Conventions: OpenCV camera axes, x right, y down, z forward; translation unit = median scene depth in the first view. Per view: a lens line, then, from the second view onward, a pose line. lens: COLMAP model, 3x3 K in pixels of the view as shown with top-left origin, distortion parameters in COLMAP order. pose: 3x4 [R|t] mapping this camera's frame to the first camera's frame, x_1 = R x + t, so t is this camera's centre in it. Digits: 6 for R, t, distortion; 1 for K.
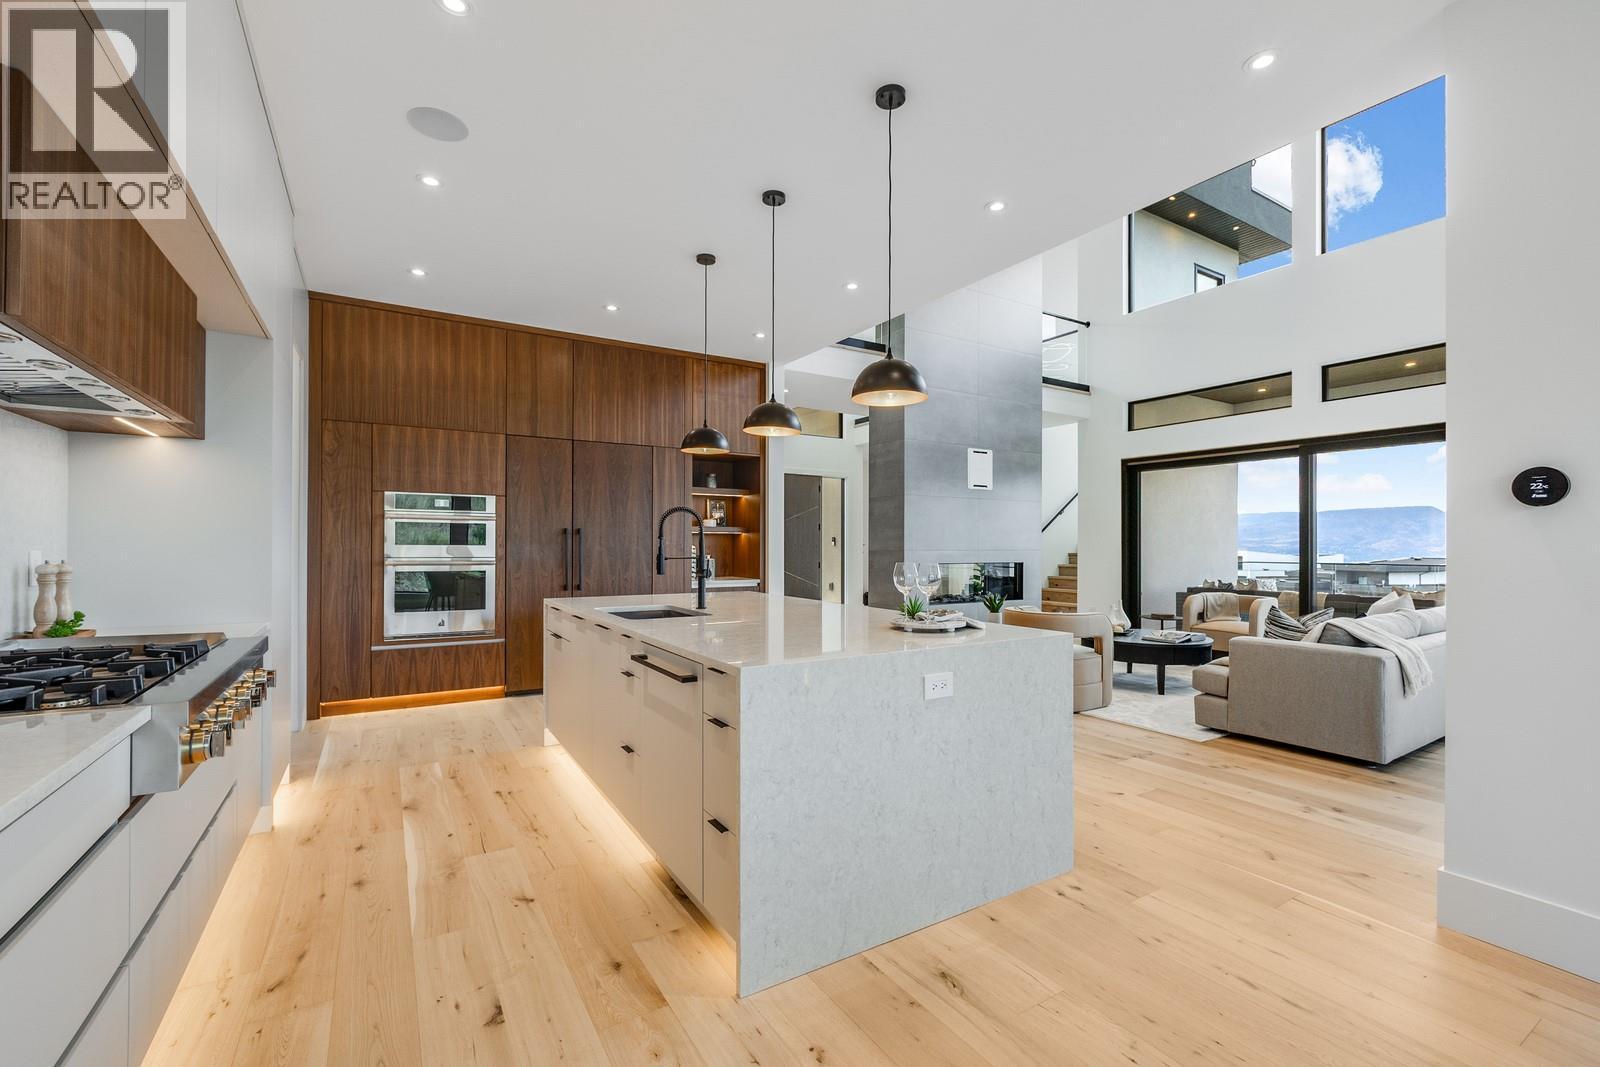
lens RADIAL K [[681.4, 0, 801.3], [0, 681.4, 548.3], [0, 0, 1]] dist [-0.007797, -0.000452]
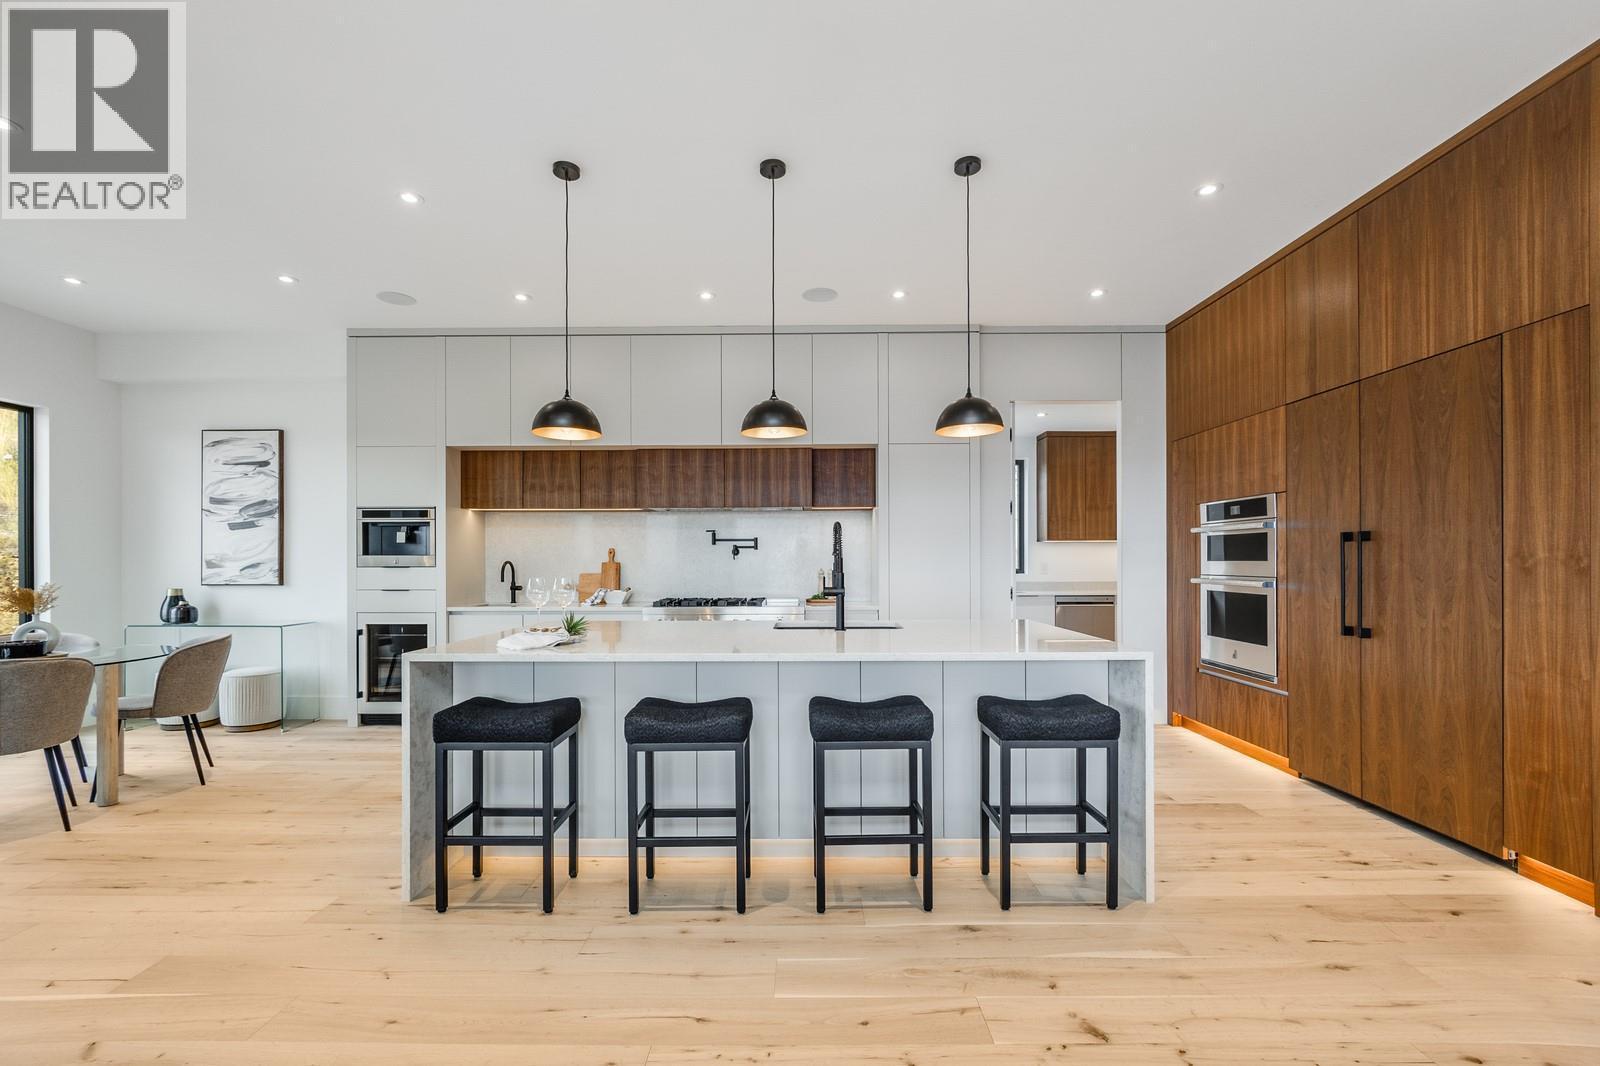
lens RADIAL K [[689.6, 0, 802.9], [0, 689.6, 562.2], [0, 0, 1]] dist [-0.004169, -0.000197]
pose [[-0.533593, -0.001393, -0.845741, 0.479060], [-0.001894, 0.999998, -0.000452, -0.001876], [0.845740, 0.001361, -0.533594, 1.038553]]
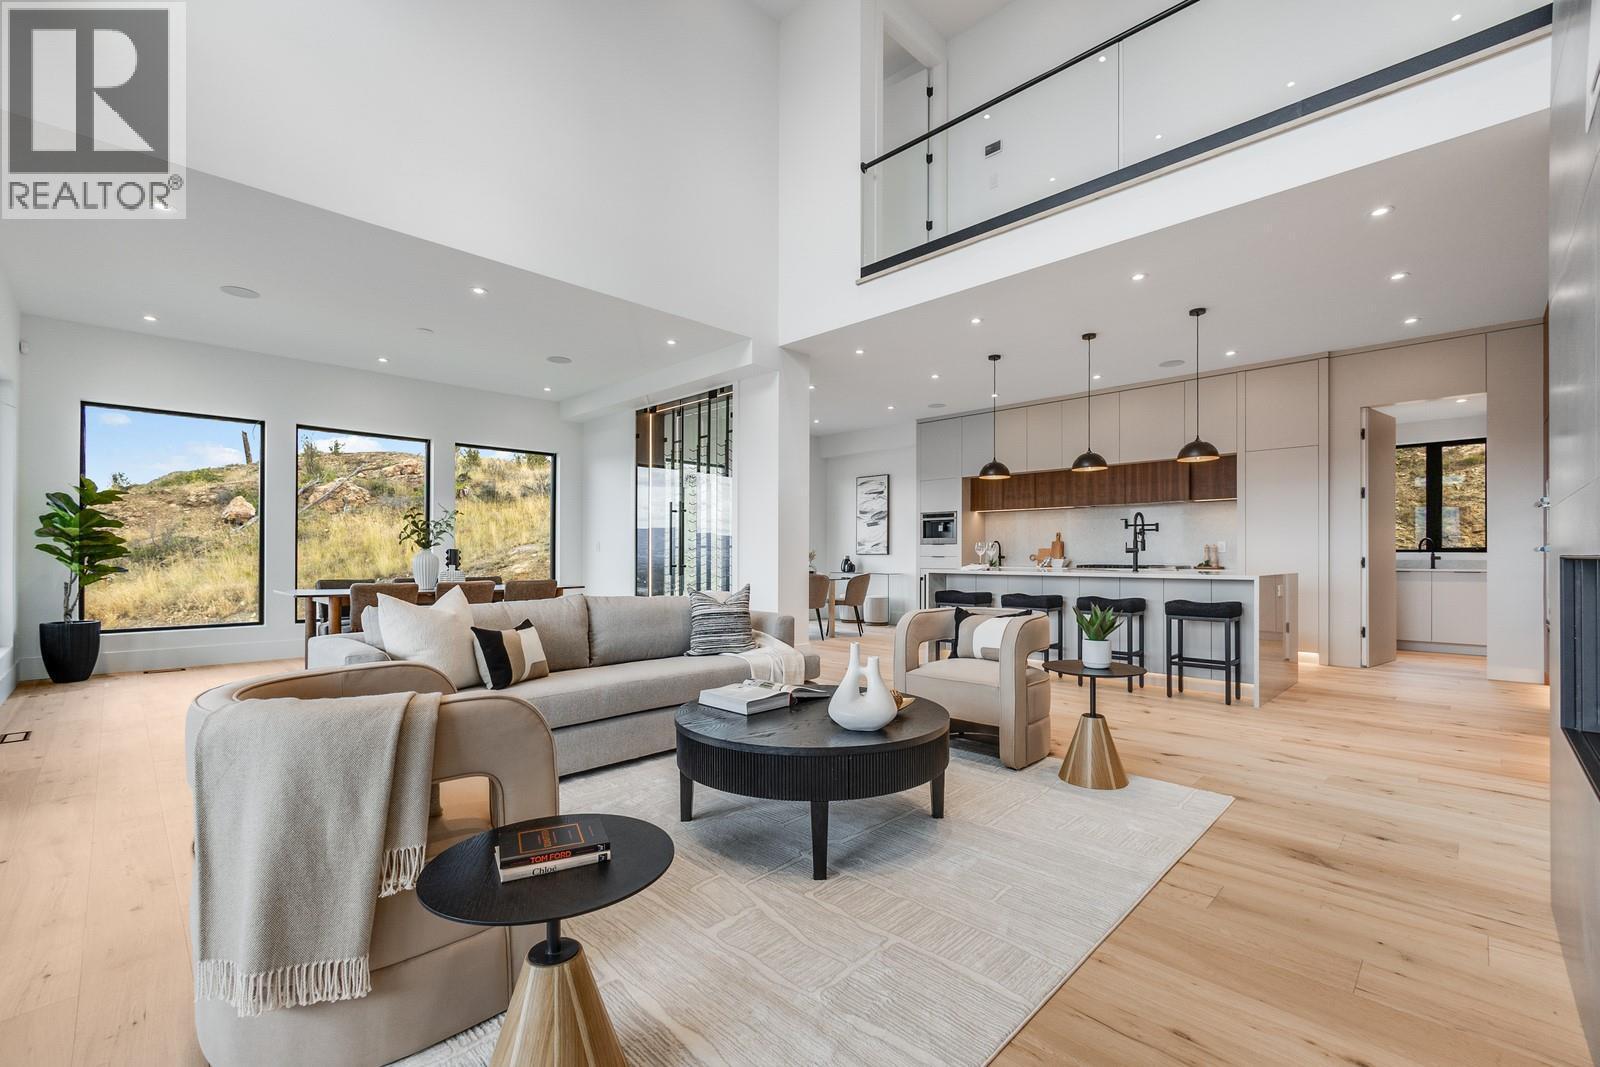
lens RADIAL K [[681.4, 0, 801.3], [0, 681.4, 548.3], [0, 0, 1]] dist [-0.007797, -0.000452]
pose [[-0.972361, -0.007827, -0.233350, 0.748174], [-0.006182, 0.999951, -0.007781, 0.034778], [0.233400, -0.006123, -0.972362, 1.736091]]
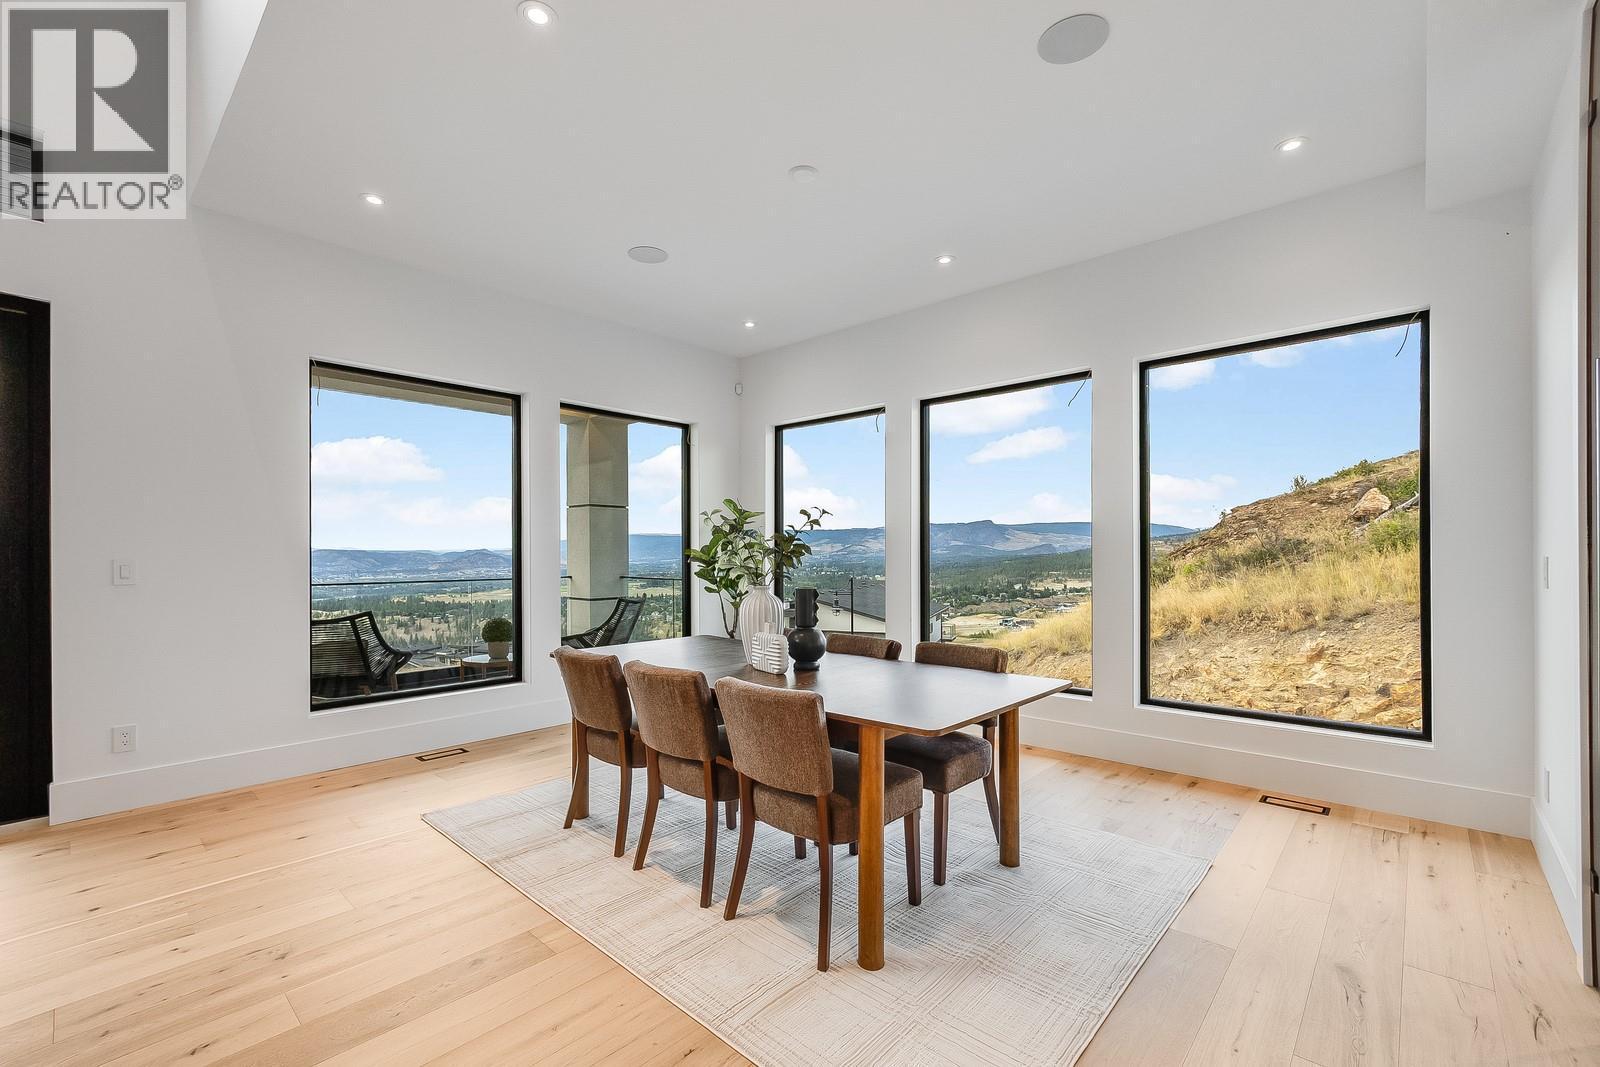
lens RADIAL K [[681.4, 0, 801.3], [0, 681.4, 548.3], [0, 0, 1]] dist [-0.007797, -0.000452]
pose [[-0.271918, 0.004599, 0.962309, 0.512195], [0.007896, 0.999966, -0.002548, -0.001838], [-0.962288, 0.006905, -0.271945, 0.590115]]
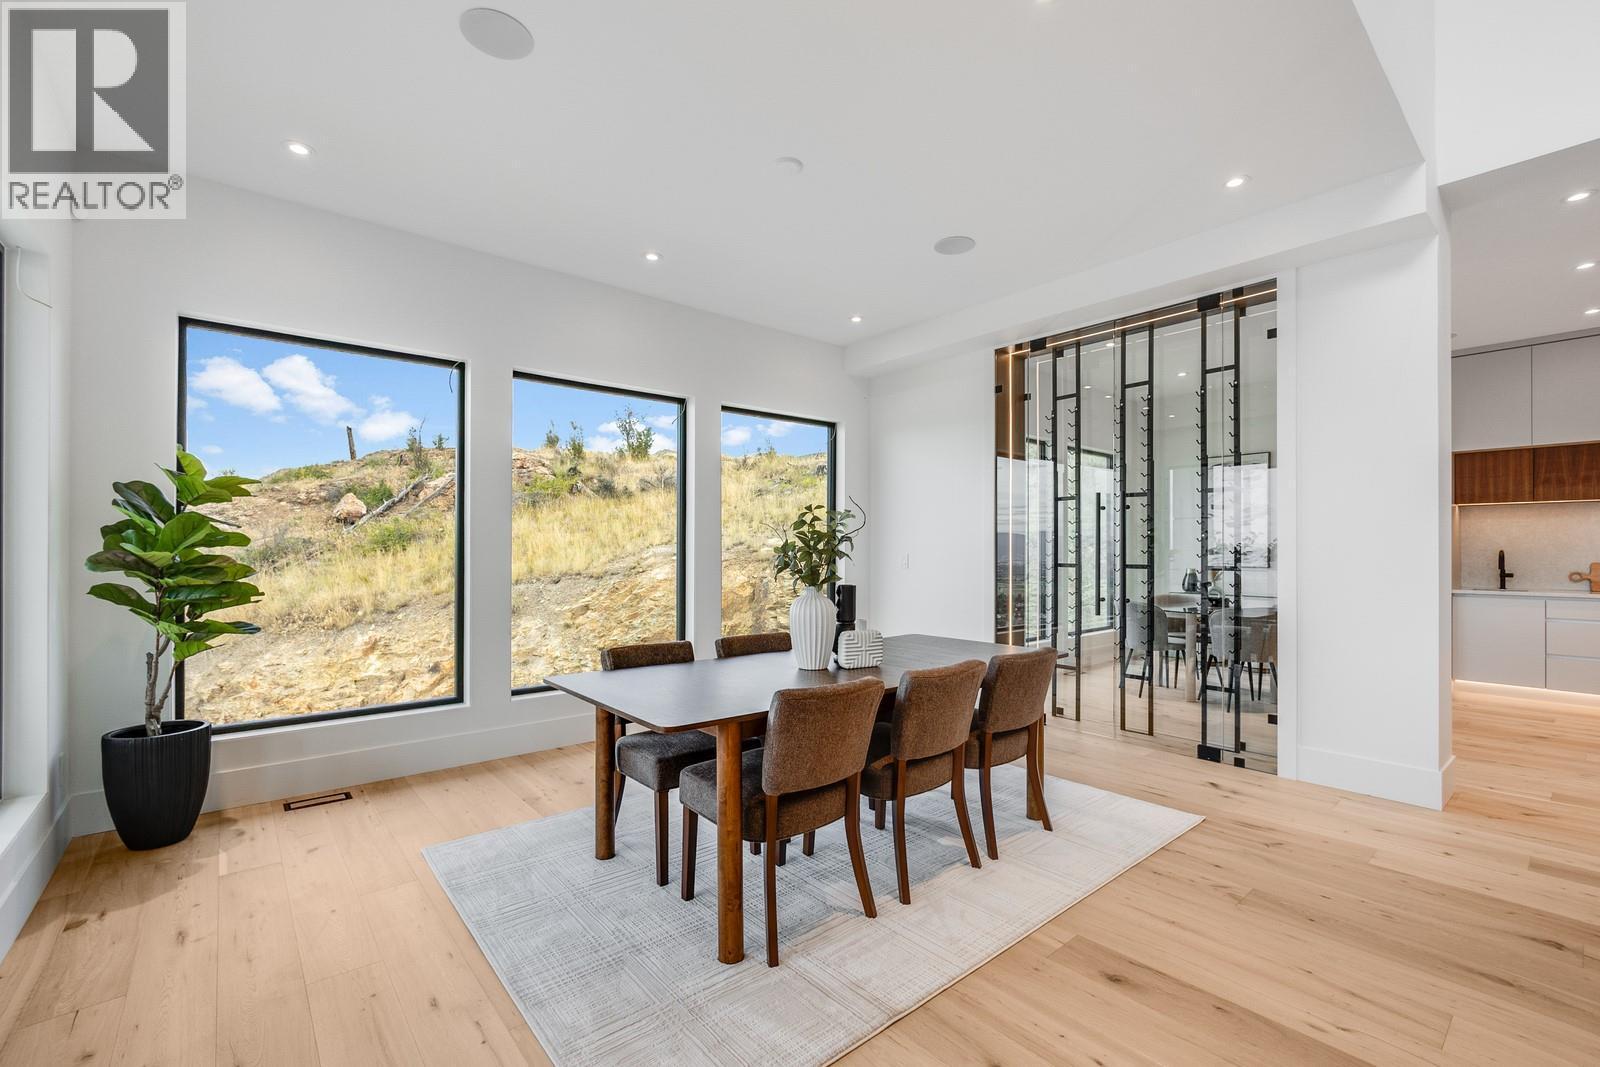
lens RADIAL K [[683.7, 0, 801.7], [0, 683.7, 538.7], [0, 0, 1]] dist [-0.003220, -0.000660]
pose [[-0.989540, -0.006397, -0.144115, 1.186310], [-0.004653, 0.999912, -0.012436, -0.003166], [0.144182, -0.011636, -0.989483, 1.049790]]
